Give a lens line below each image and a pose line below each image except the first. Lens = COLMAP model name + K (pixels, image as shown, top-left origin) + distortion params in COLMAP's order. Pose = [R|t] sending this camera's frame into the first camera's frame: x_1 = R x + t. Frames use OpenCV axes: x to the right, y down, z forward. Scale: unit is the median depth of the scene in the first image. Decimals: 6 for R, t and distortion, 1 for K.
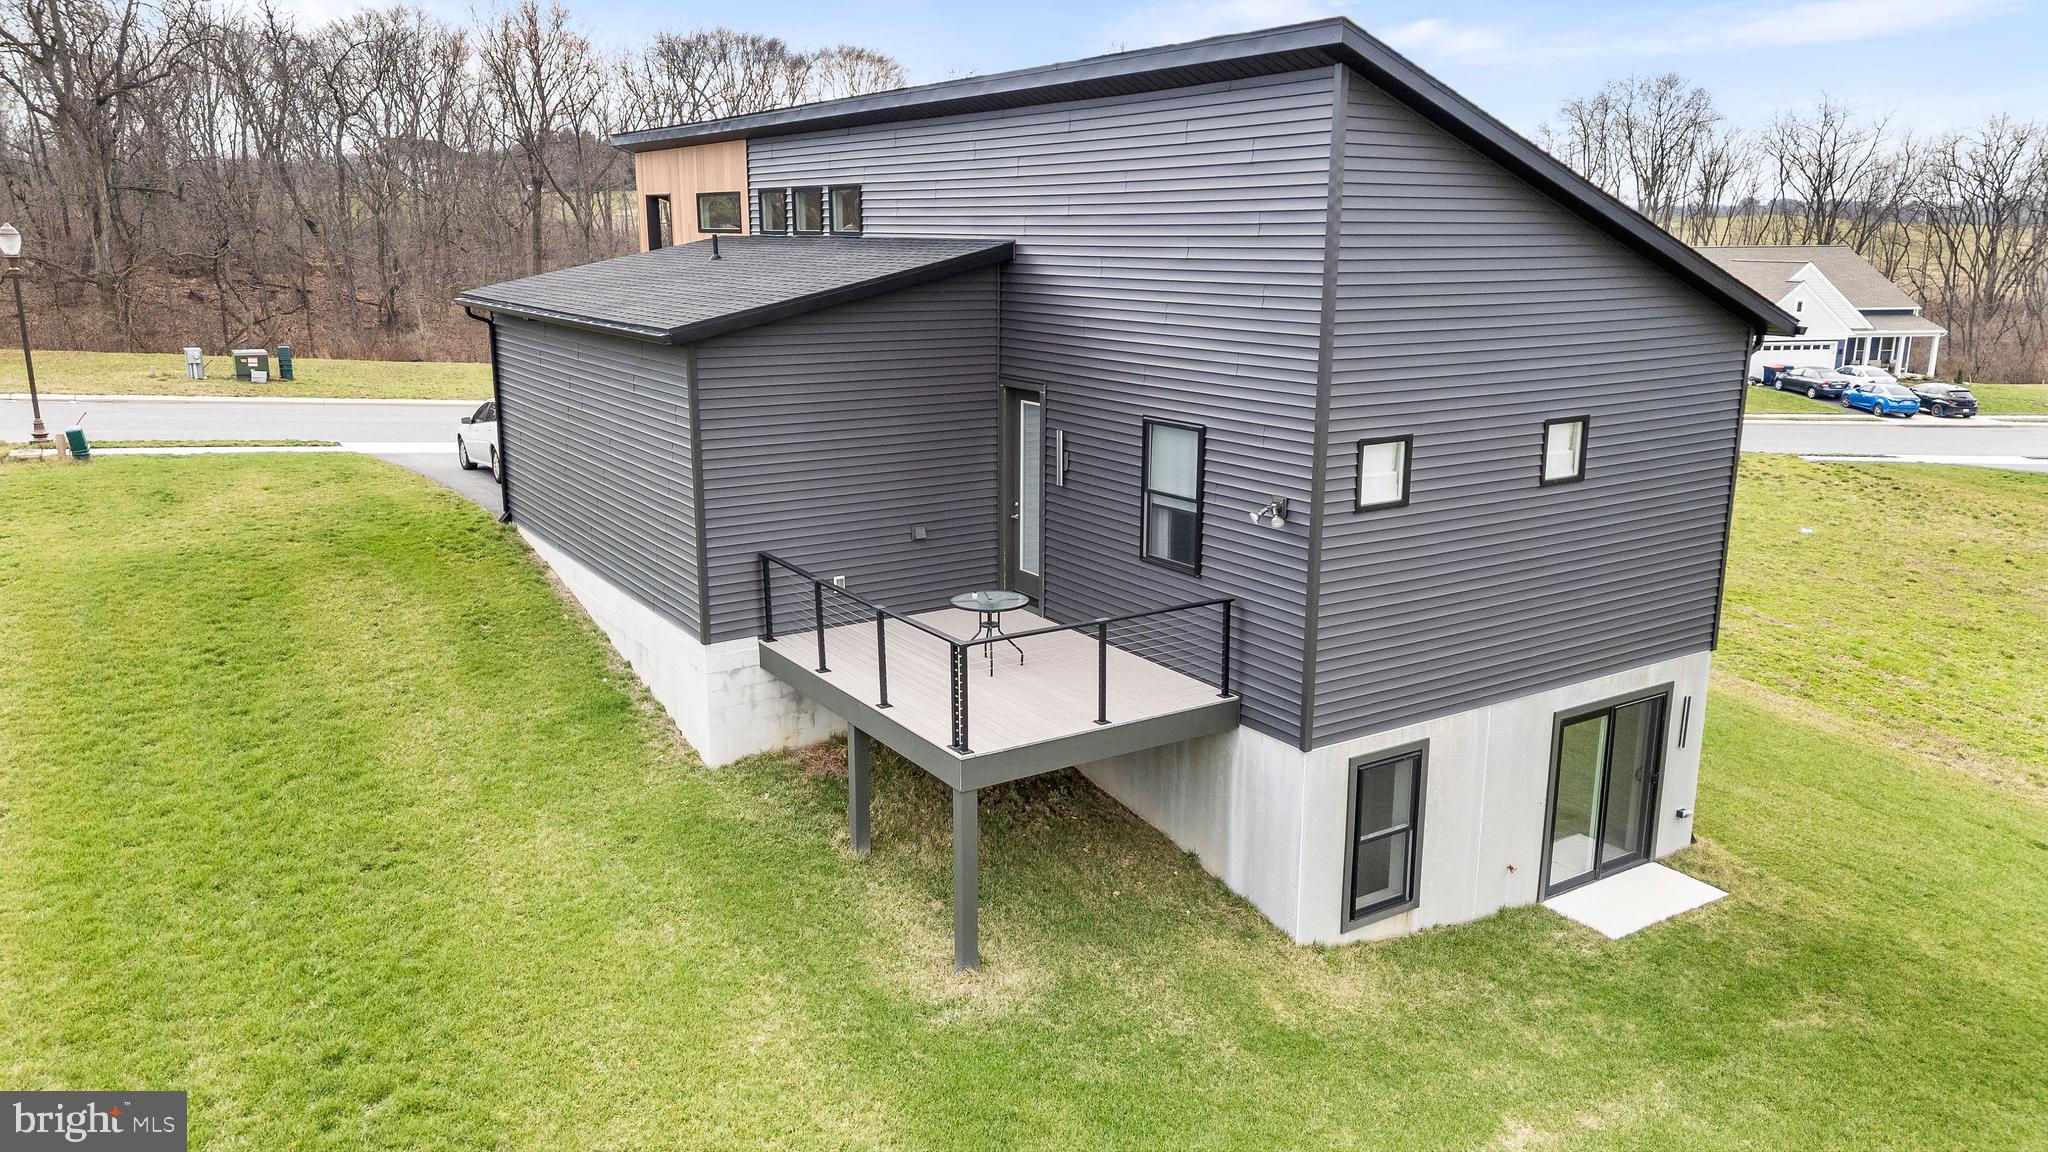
lens RADIAL K [[1422.7, 0, 1024.0], [0, 1422.7, 576.0], [0, 0, 1]] dist [0.106593, -0.125534]
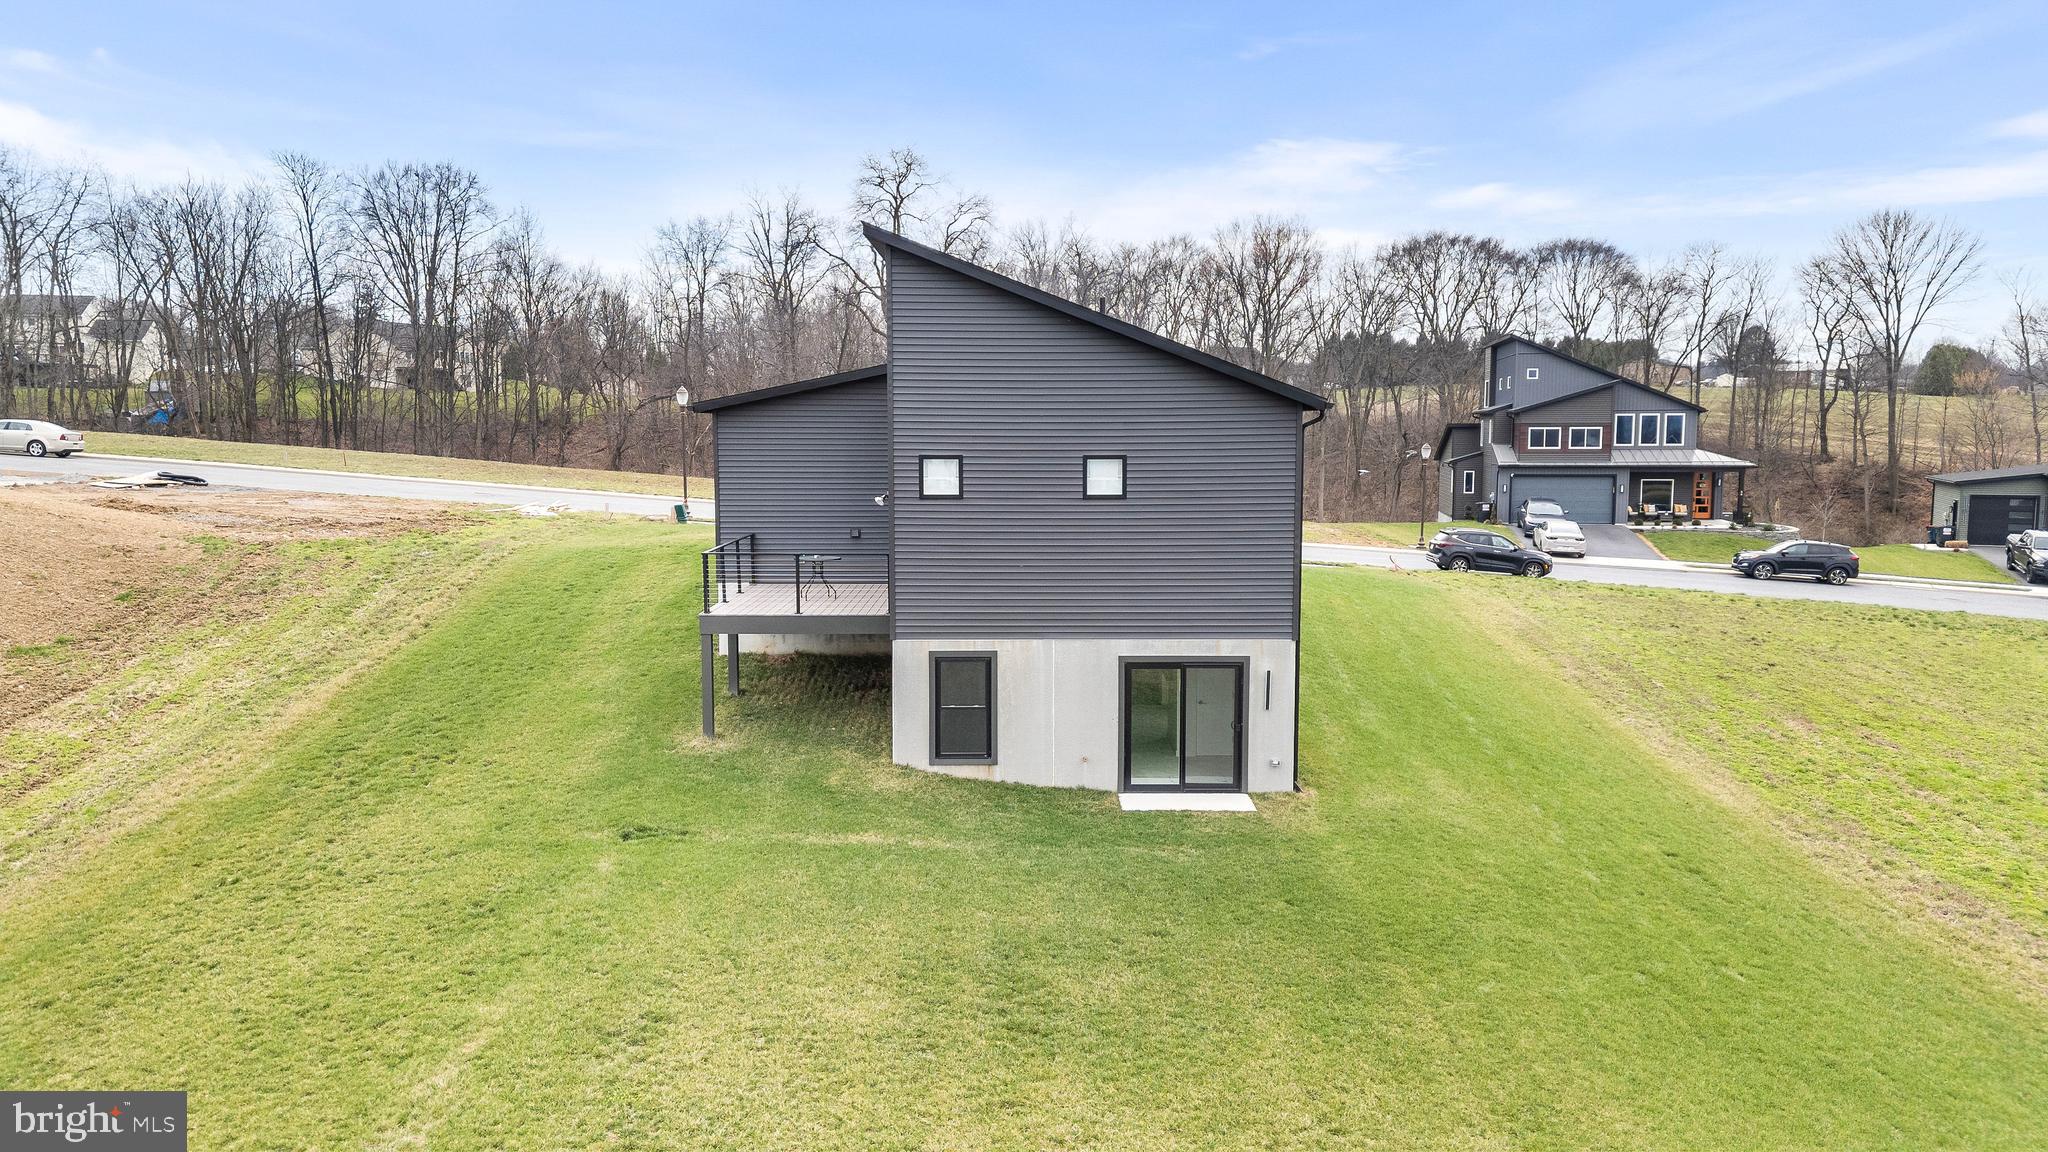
lens RADIAL K [[1422.7, 0, 1024.0], [0, 1422.7, 576.0], [0, 0, 1]] dist [0.106593, -0.125534]
pose [[0.841008, 0.052131, -0.538505, 1.100203], [-0.123269, 0.987631, -0.096905, 0.172069], [0.526792, 0.147879, 0.837032, -0.298452]]
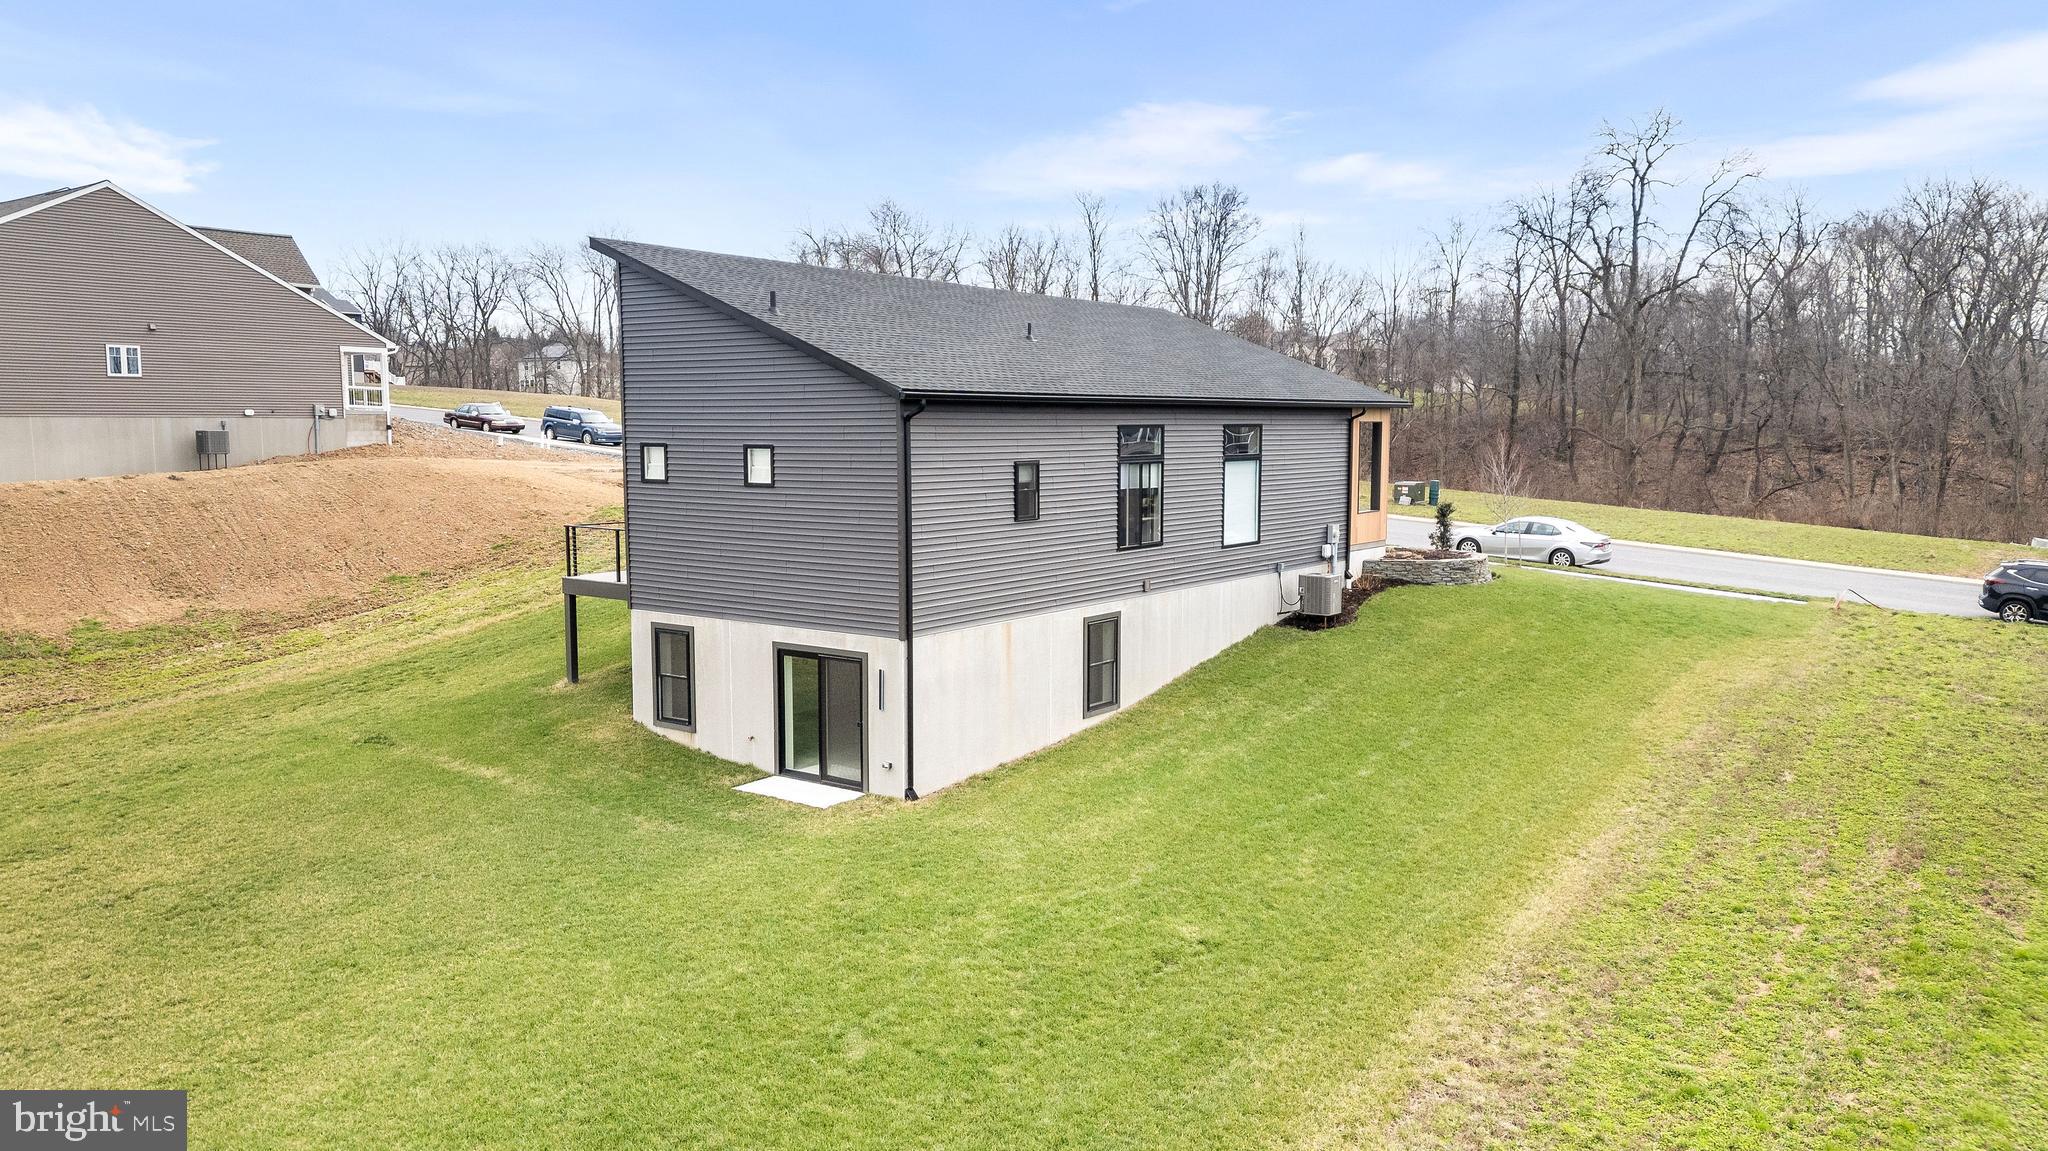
lens RADIAL K [[1422.7, 0, 1024.0], [0, 1422.7, 575.5], [0, 0, 1]] dist [0.106593, -0.125534]
pose [[0.346825, 0.092276, -0.933380, 1.909675], [-0.217506, 0.975933, 0.015662, -0.055540], [0.912362, 0.197584, 0.358548, 0.706717]]
